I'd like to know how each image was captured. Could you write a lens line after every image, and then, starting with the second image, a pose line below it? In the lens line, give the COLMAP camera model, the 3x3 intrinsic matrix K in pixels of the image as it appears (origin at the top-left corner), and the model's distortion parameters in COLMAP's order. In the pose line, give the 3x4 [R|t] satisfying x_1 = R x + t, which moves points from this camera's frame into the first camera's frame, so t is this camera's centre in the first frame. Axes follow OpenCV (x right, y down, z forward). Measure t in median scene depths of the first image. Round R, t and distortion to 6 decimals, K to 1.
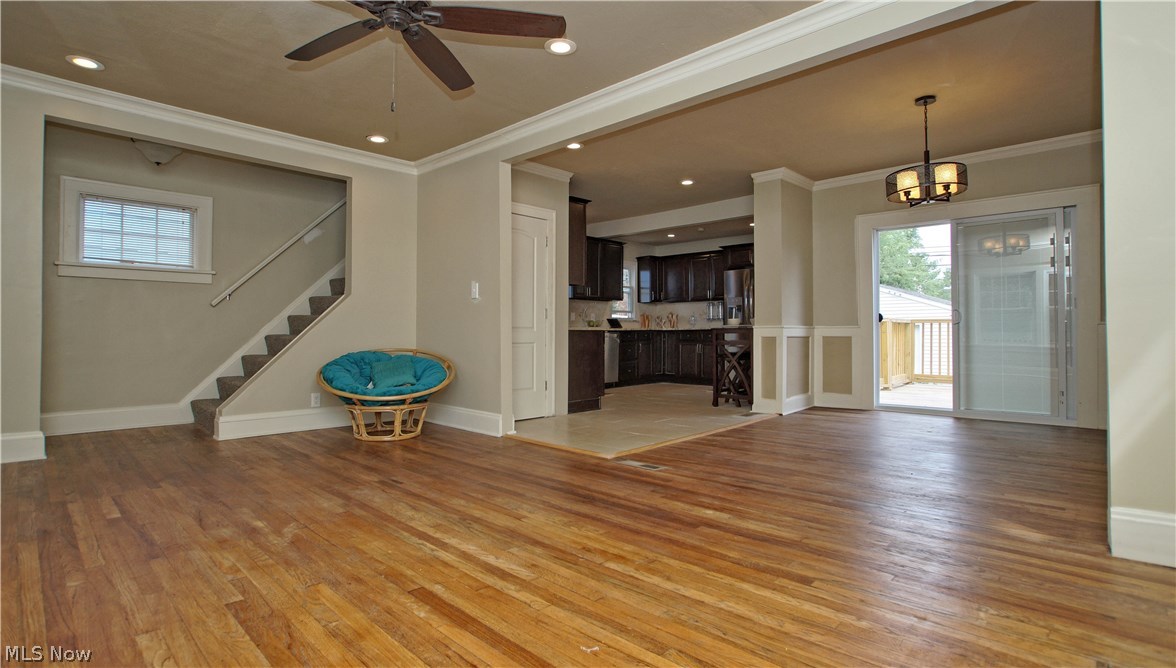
lens RADIAL K [[558.4, 0, 591.0], [0, 558.4, 327.2], [0, 0, 1]] dist [-0.025981, 0.008175]
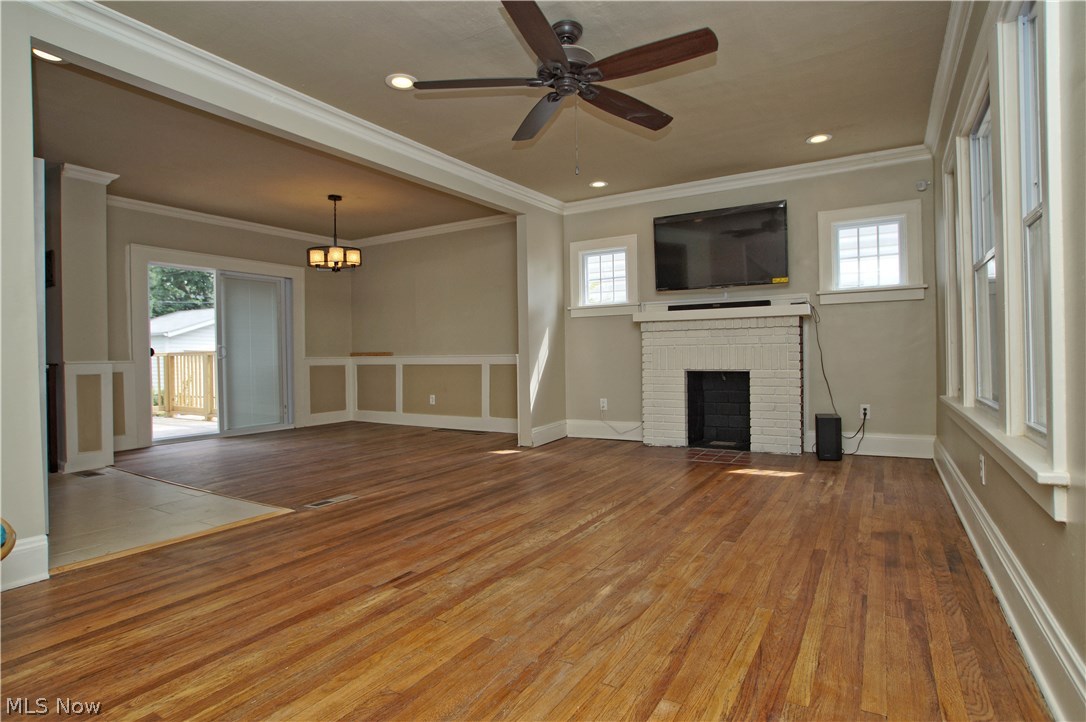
lens RADIAL K [[549.5, 0, 541.7], [0, 549.5, 362.1], [0, 0, 1]] dist [-0.055616, -0.000734]
pose [[-0.202685, -0.005971, 0.979226, -1.459329], [-0.000166, 0.999982, 0.006063, -0.004064], [-0.979244, 0.001067, -0.202682, 1.316369]]
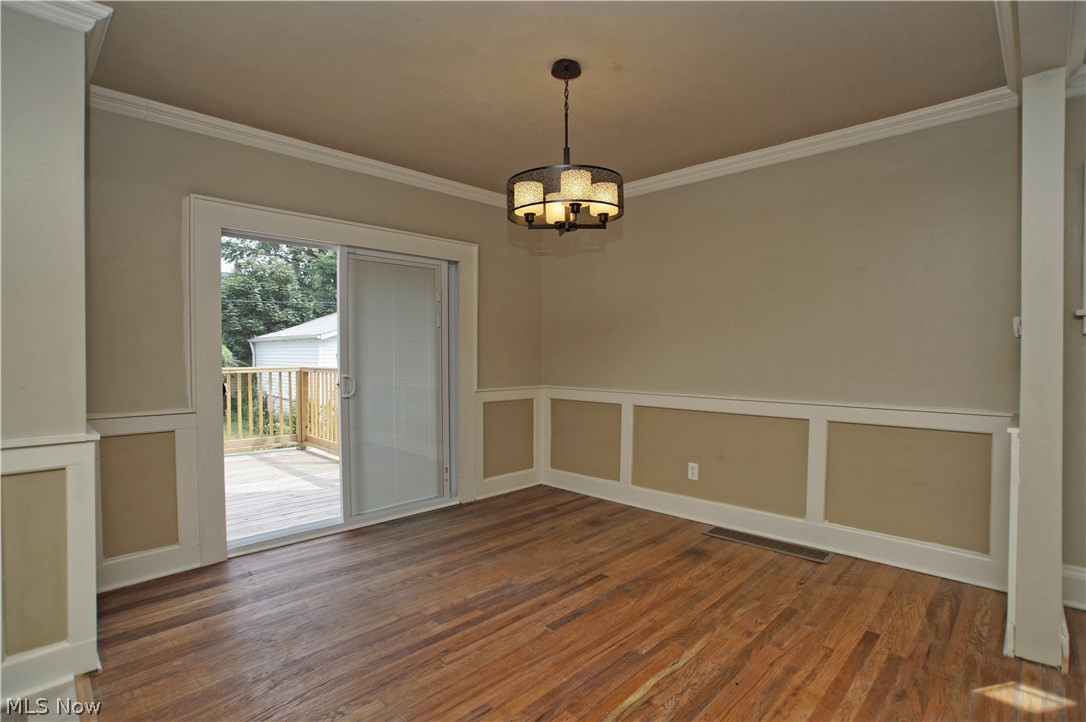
lens RADIAL K [[526.6, 0, 543.6], [0, 526.6, 360.3], [0, 0, 1]] dist [-0.040619, 0.009847]
pose [[0.031936, -0.011307, 0.999426, 0.007123], [-0.009807, 0.999884, 0.011626, -0.141955], [-0.999442, -0.010172, 0.031822, 1.719063]]
